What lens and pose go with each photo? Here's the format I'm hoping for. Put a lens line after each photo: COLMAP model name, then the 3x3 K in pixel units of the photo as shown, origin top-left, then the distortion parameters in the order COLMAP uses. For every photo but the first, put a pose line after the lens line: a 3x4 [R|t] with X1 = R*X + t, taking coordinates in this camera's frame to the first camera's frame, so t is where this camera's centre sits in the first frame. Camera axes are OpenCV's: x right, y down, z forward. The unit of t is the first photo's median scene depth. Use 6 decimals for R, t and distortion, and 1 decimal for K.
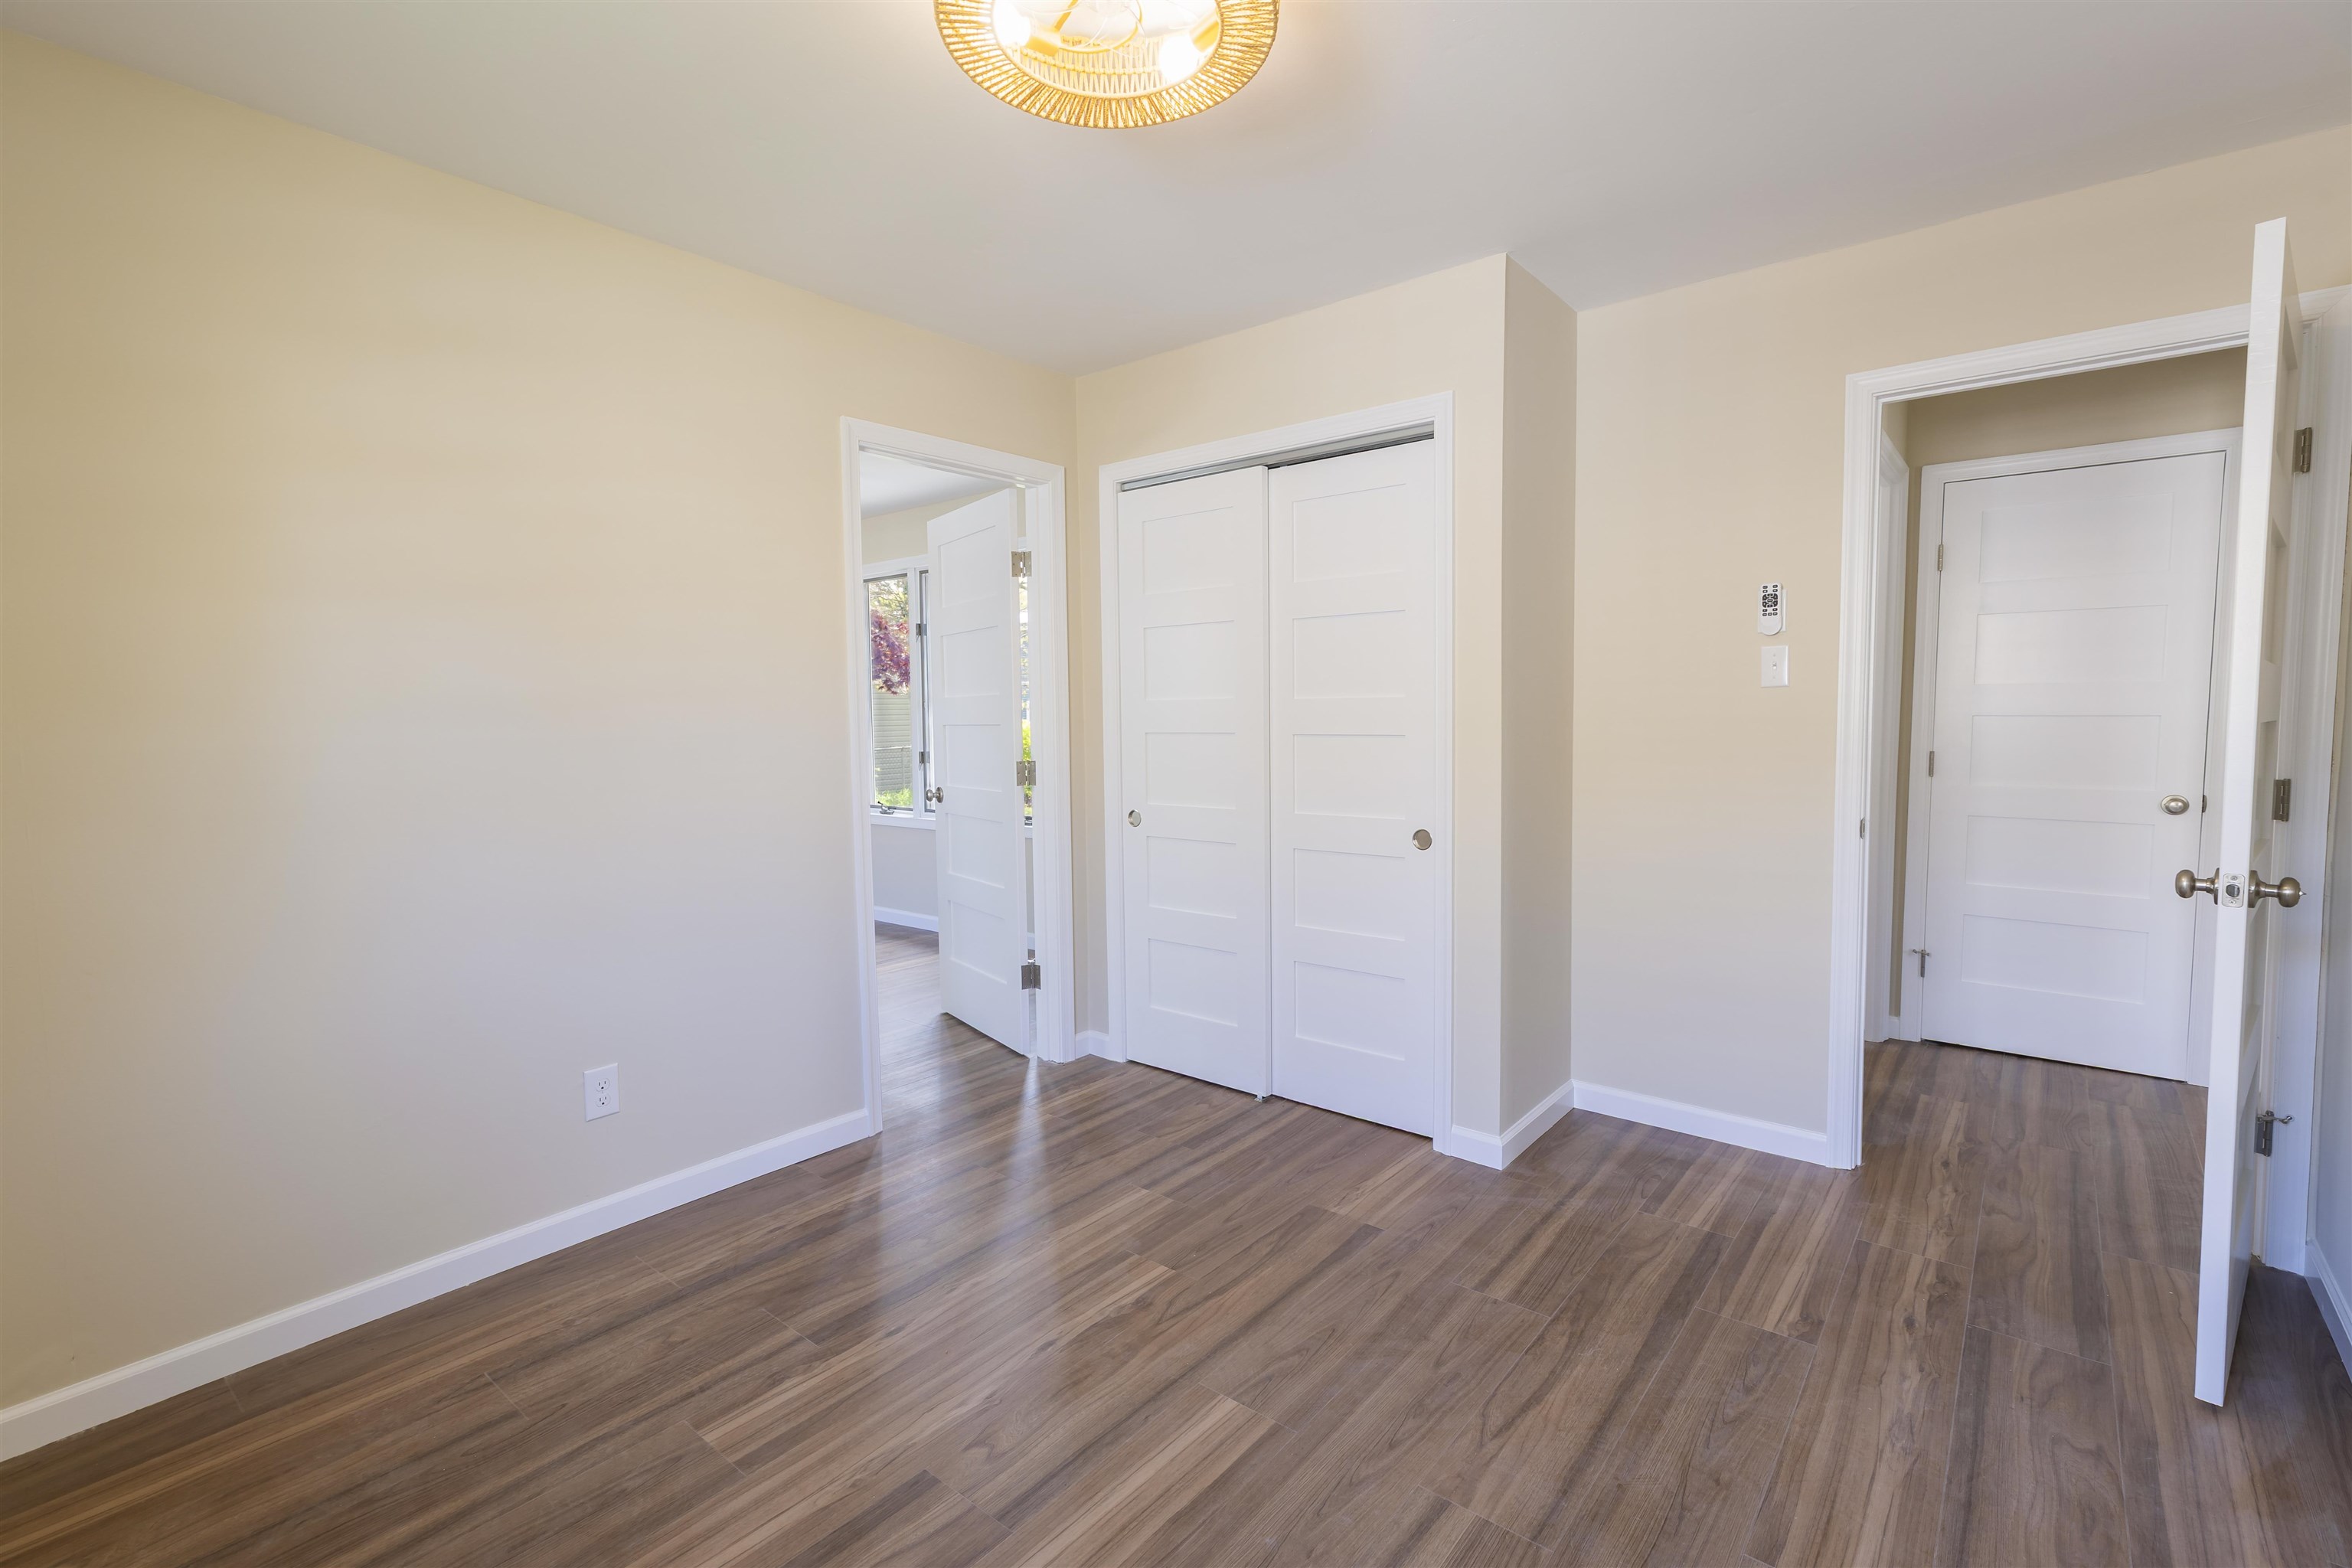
lens RADIAL K [[1056.6, 0, 1176.0], [0, 1056.6, 784.0], [0, 0, 1]] dist [0.009520, -0.000057]
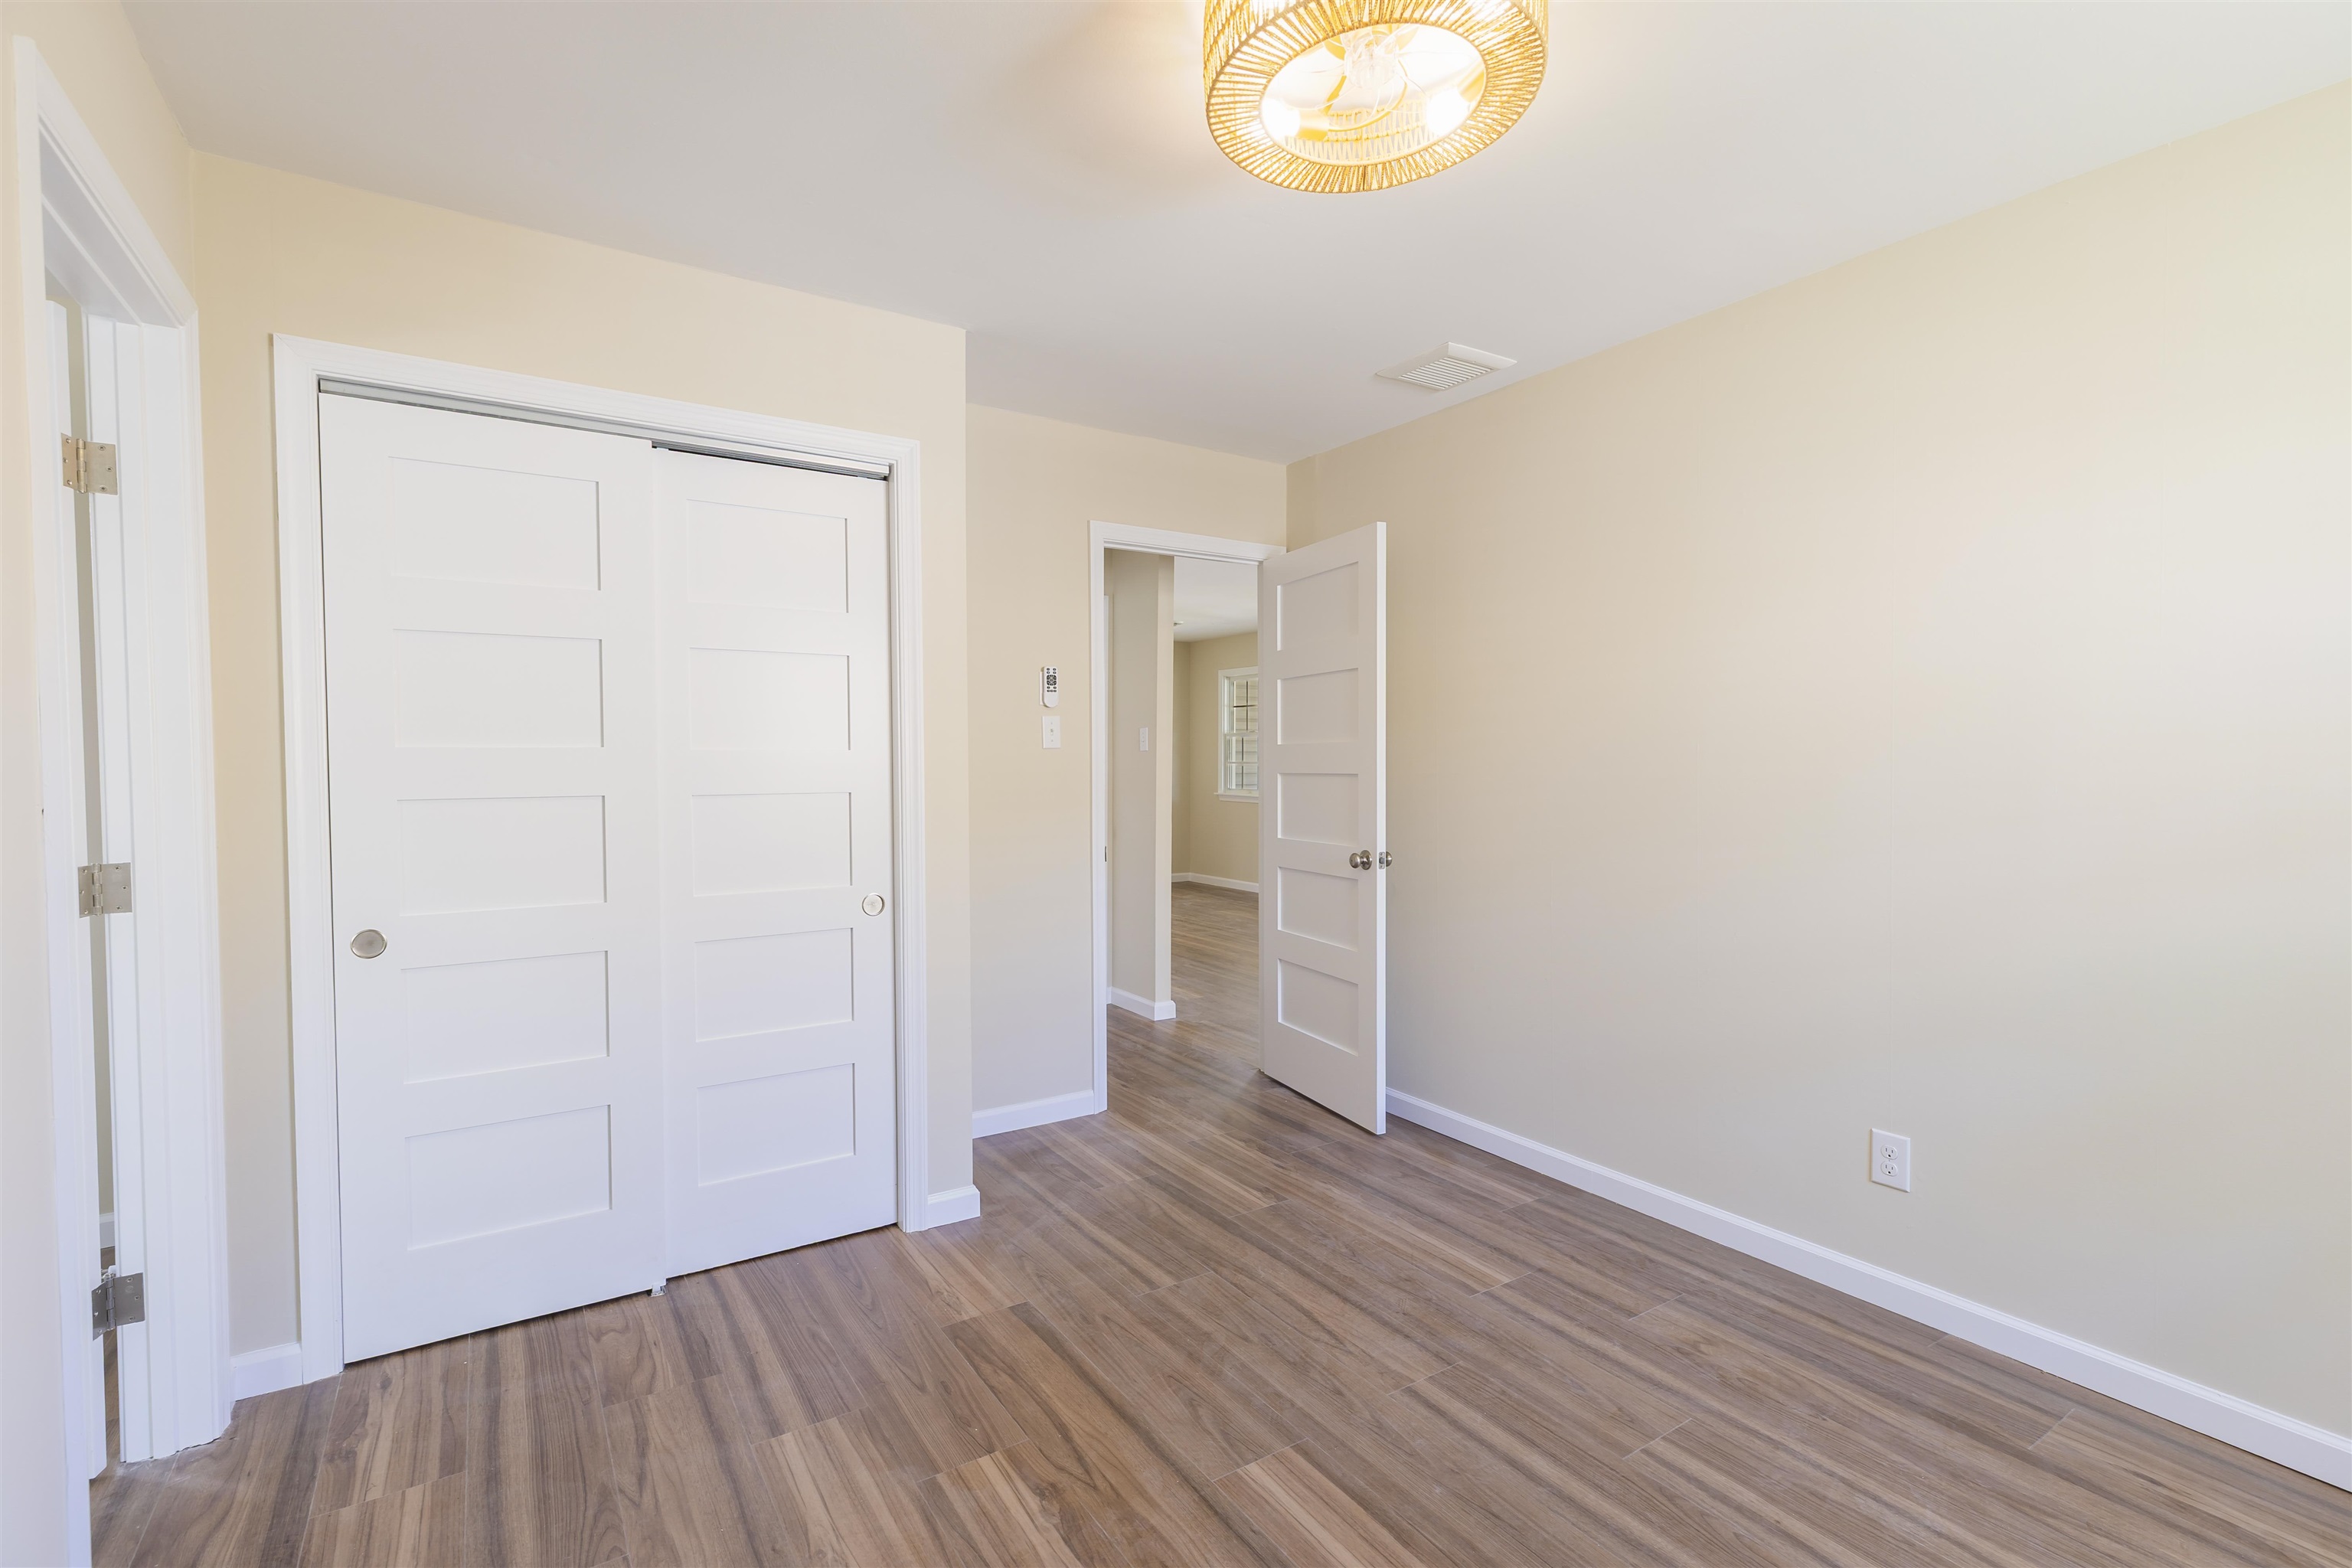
lens RADIAL K [[1056.6, 0, 1176.0], [0, 1056.6, 784.0], [0, 0, 1]] dist [0.009520, -0.000057]
pose [[0.307385, -0.013298, 0.951492, -0.649704], [0.064842, 0.997871, -0.007001, -0.032771], [-0.949373, 0.063848, 0.307593, 0.524775]]
